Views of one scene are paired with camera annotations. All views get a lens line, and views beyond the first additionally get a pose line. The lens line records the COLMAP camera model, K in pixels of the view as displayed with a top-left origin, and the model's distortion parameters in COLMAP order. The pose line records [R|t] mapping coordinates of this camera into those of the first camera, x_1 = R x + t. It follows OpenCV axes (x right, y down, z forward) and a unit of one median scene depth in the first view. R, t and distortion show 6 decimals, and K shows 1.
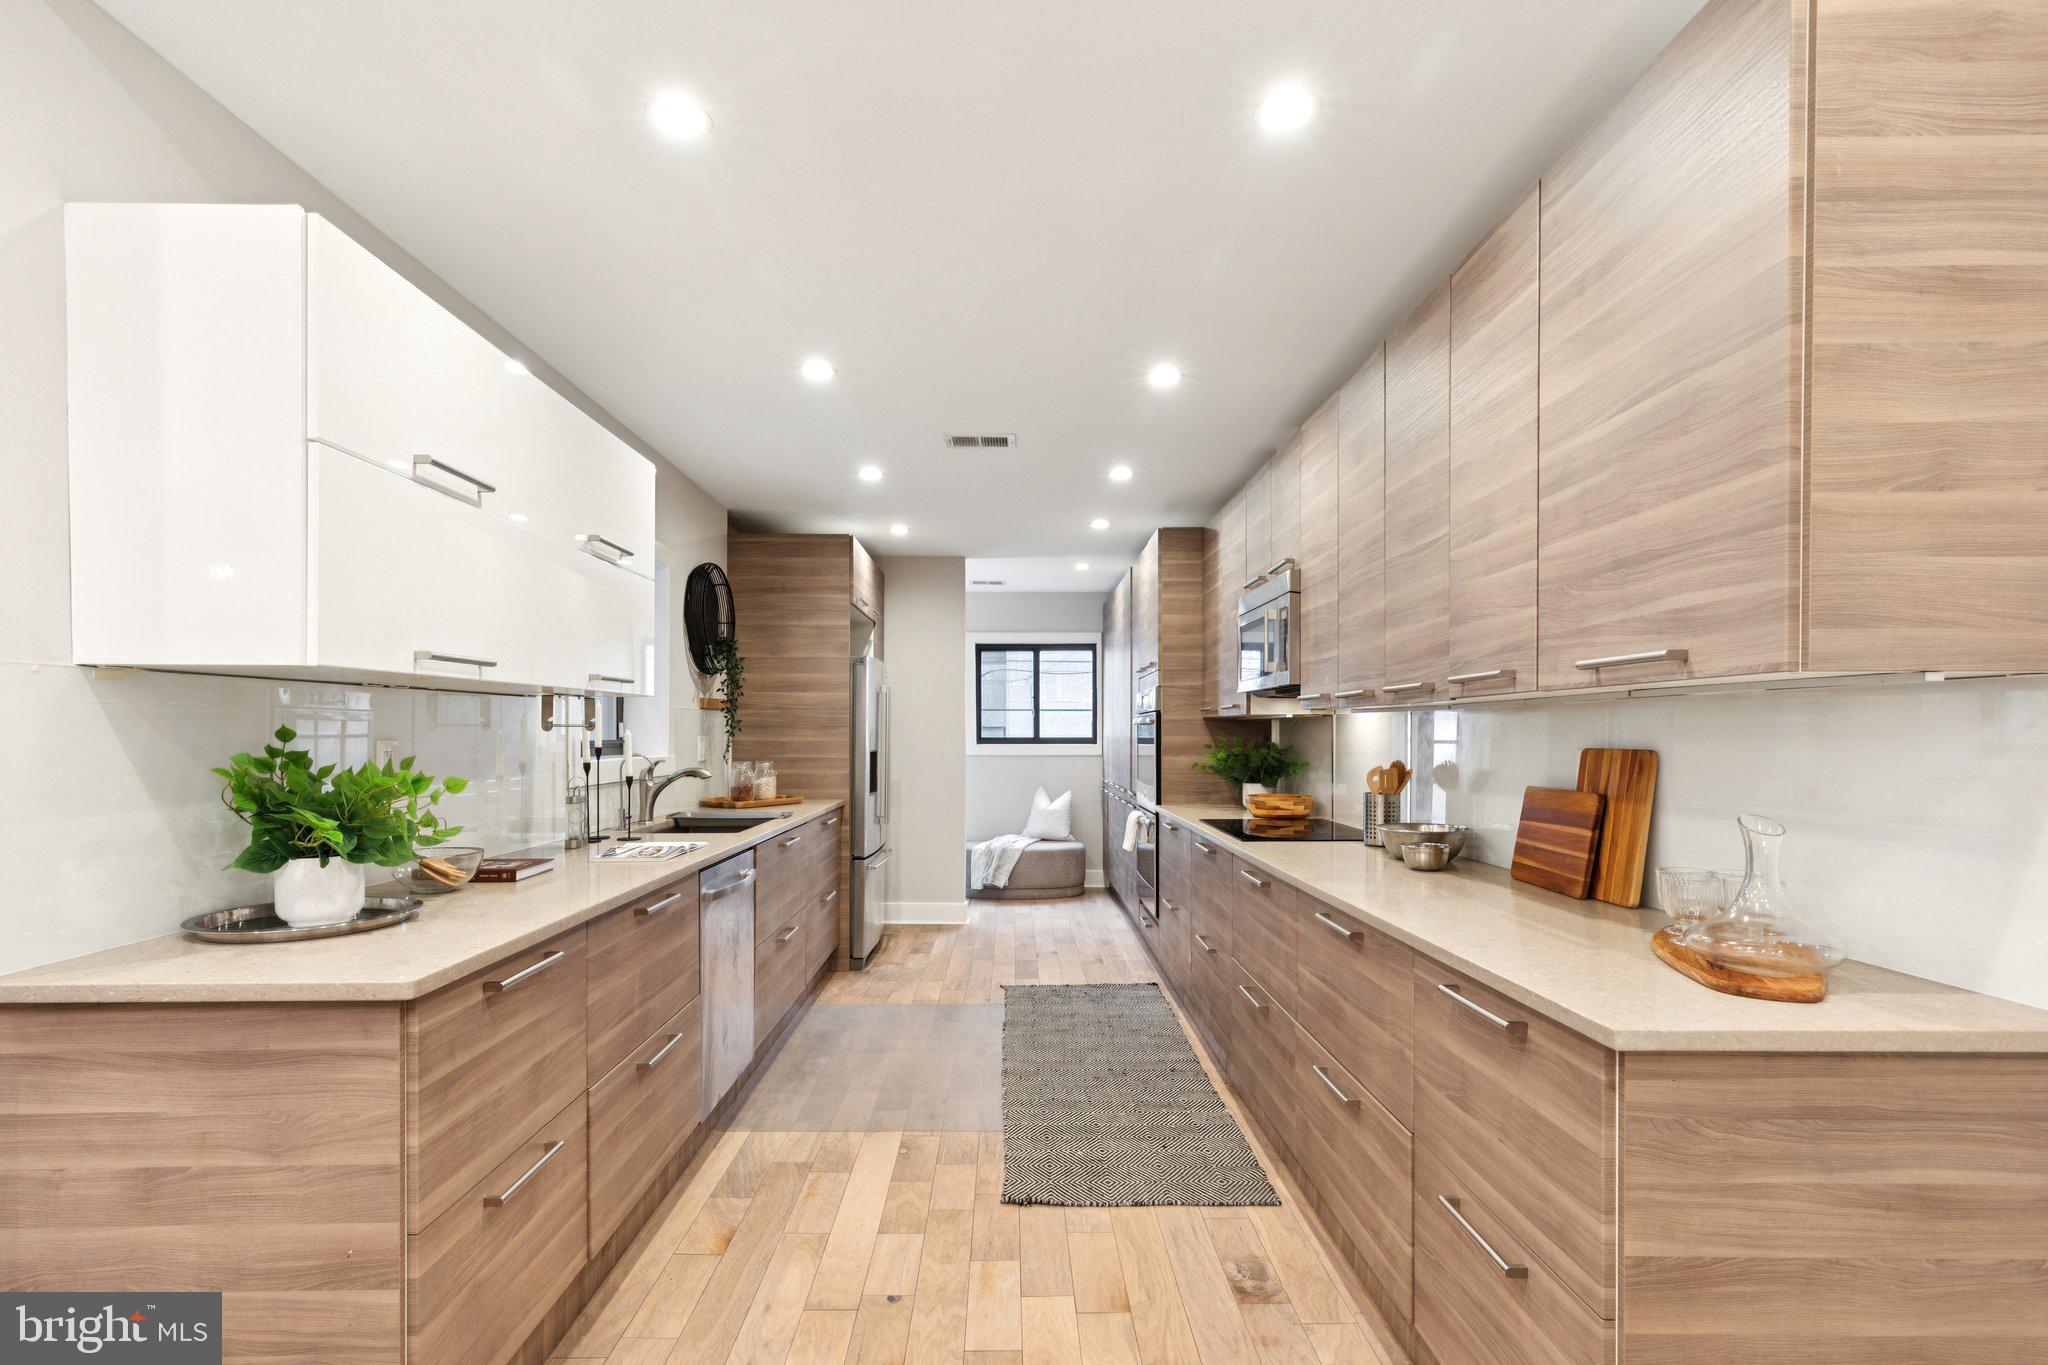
lens RADIAL K [[944.0, 0, 1012.3], [0, 944.0, 743.7], [0, 0, 1]] dist [0.003320, 0.000125]
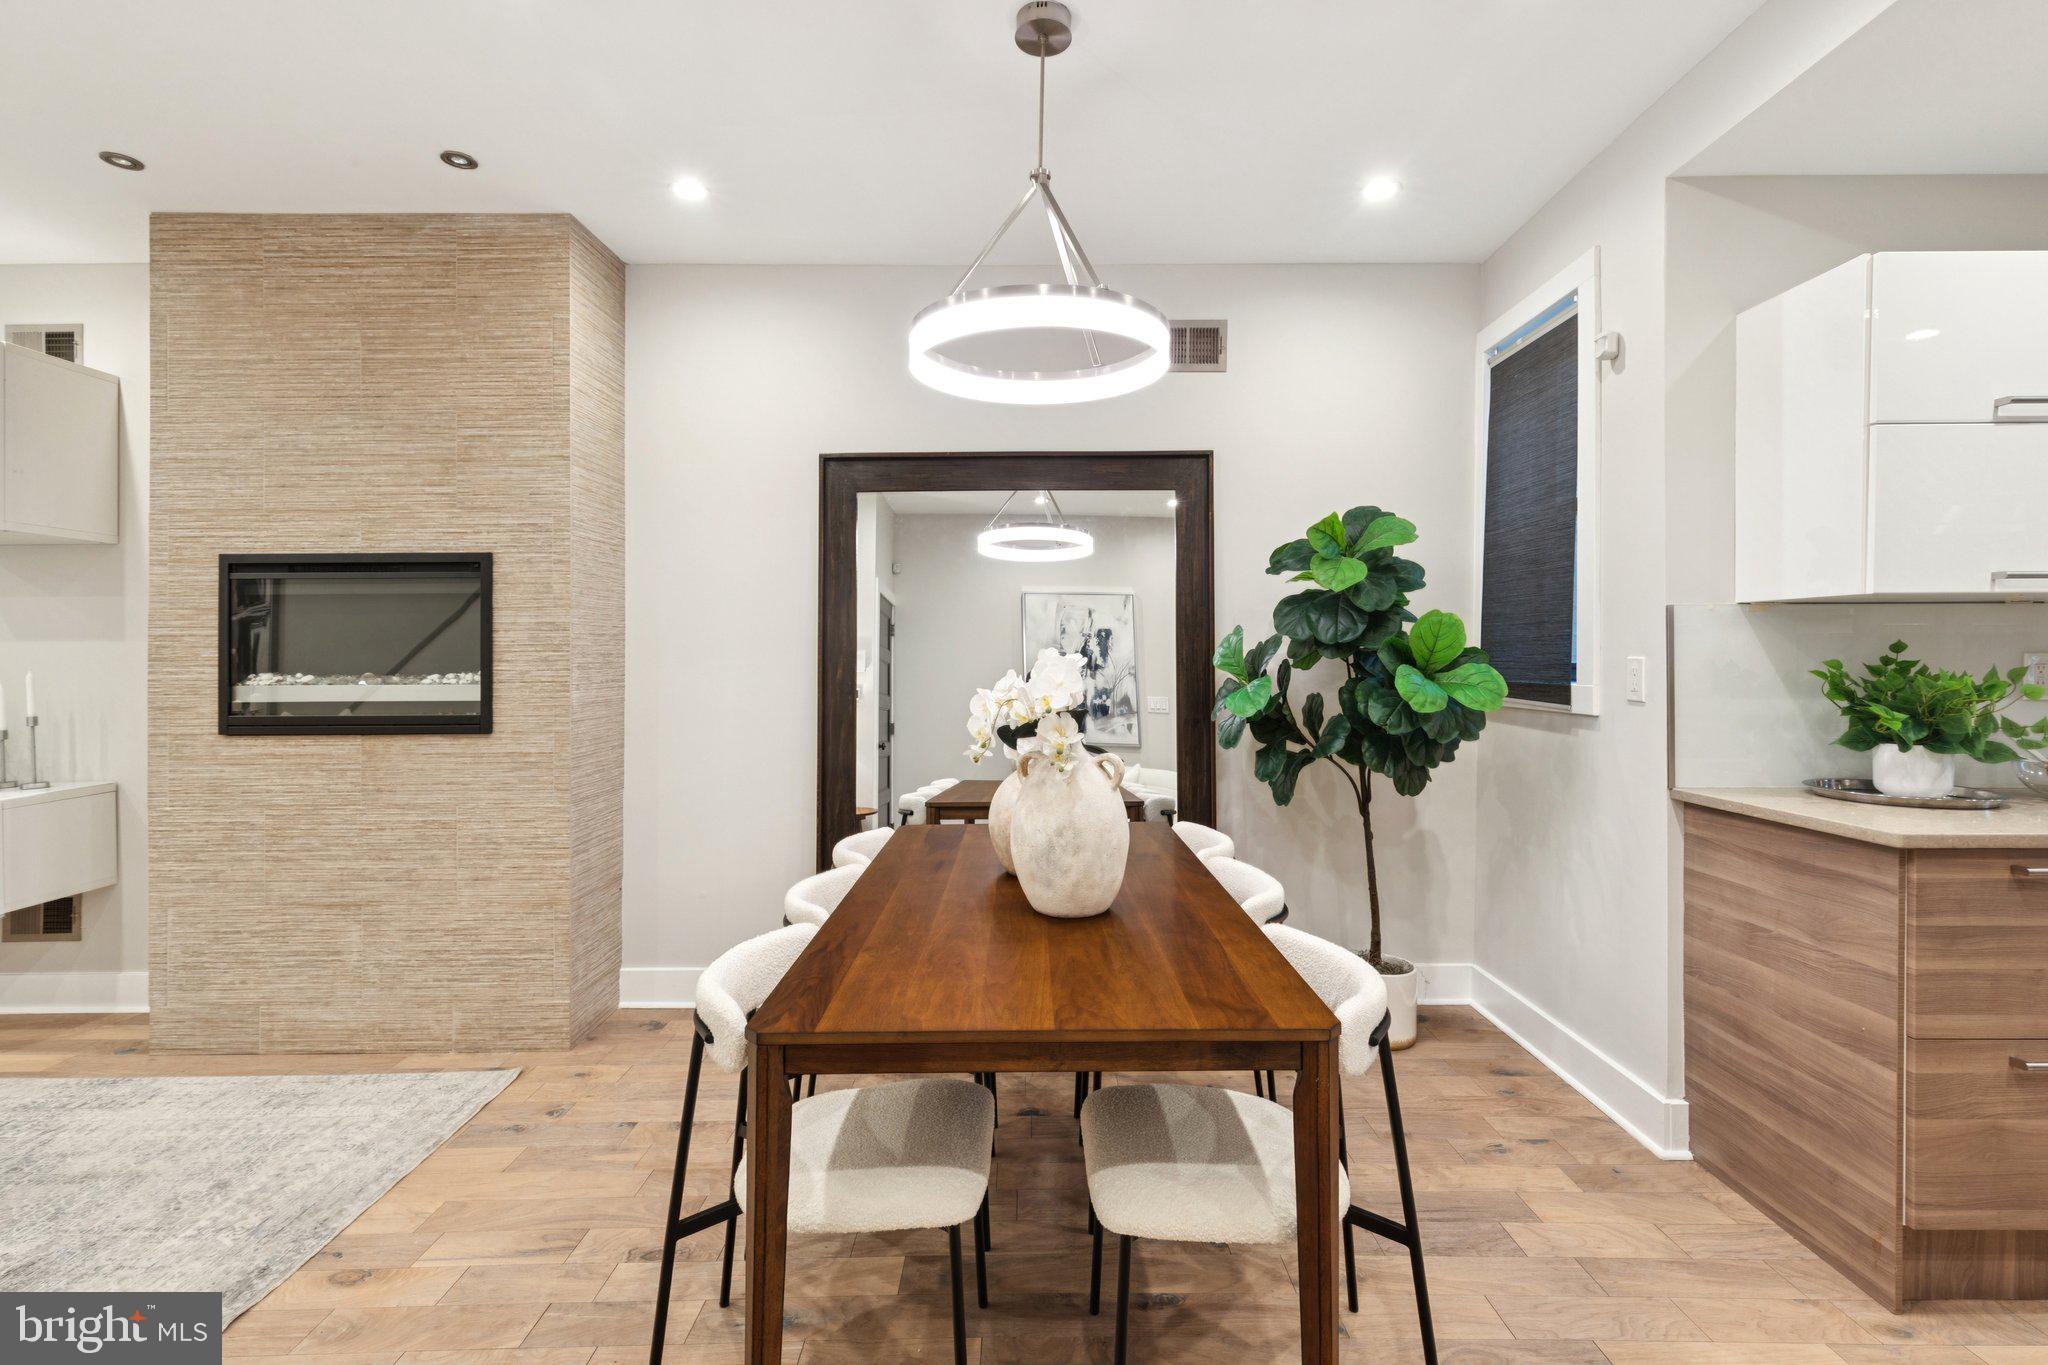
lens RADIAL K [[953.9, 0, 1024.3], [0, 953.9, 656.4], [0, 0, 1]] dist [0.010079, -0.000255]
pose [[-0.014532, -0.000573, -0.999894, 0.282066], [-0.013956, 0.999903, -0.000370, 0.010064], [0.999797, 0.013949, -0.014538, -0.074419]]
